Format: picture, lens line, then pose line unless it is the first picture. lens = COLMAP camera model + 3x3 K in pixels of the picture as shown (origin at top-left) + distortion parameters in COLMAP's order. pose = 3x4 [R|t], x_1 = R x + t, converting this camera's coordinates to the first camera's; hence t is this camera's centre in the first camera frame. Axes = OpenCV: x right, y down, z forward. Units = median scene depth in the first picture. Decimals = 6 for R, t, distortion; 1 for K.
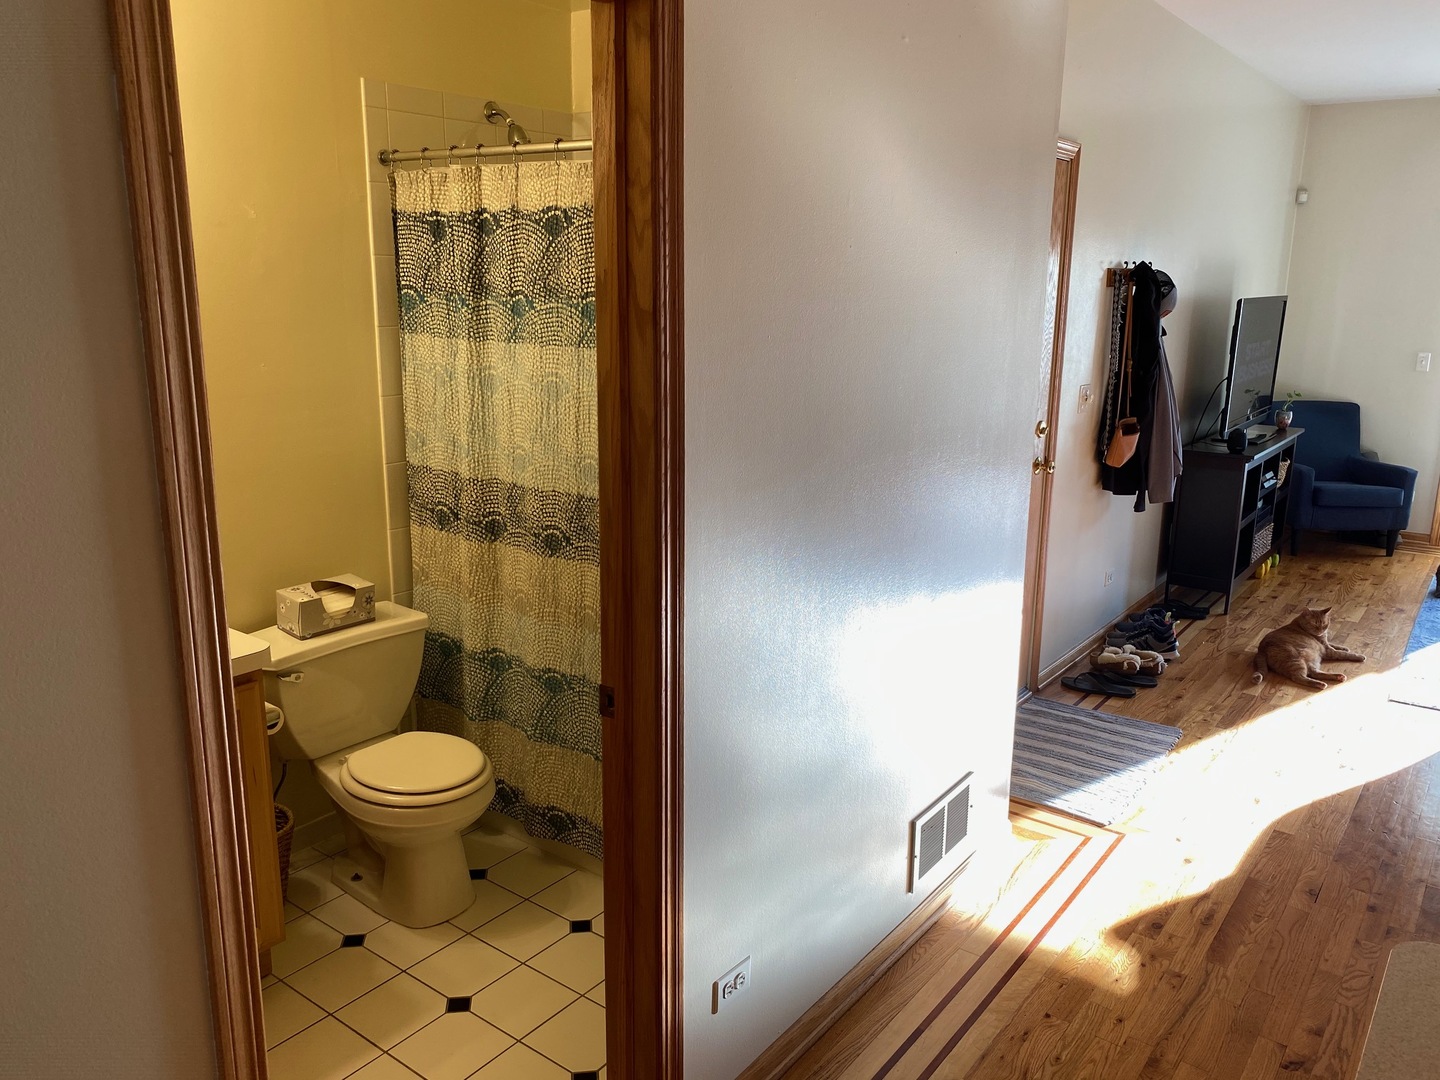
lens RADIAL K [[1105.0, 0, 720.2], [0, 1105.0, 538.0], [0, 0, 1]] dist [0.016676, -0.004031]
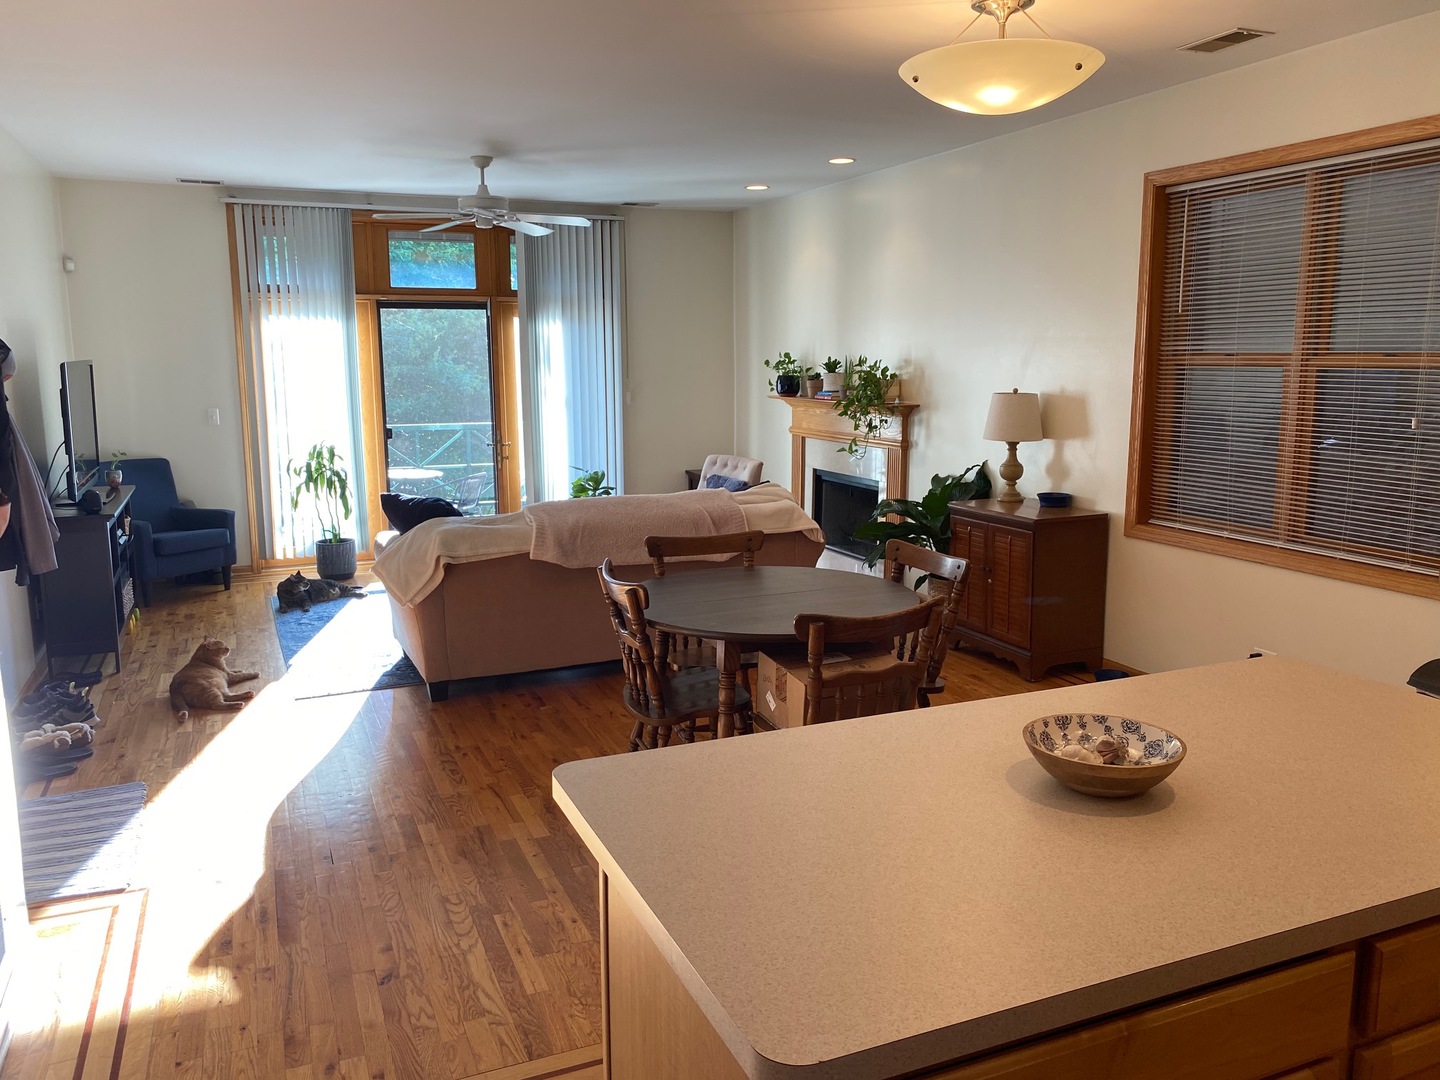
lens RADIAL K [[1105.0, 0, 719.4], [0, 1105.0, 537.8], [0, 0, 1]] dist [0.016676, -0.004031]
pose [[0.501403, -0.156655, 0.850914, -0.132191], [0.207347, 0.976570, 0.057608, 0.005520], [-0.840001, 0.147550, 0.522137, -0.002894]]
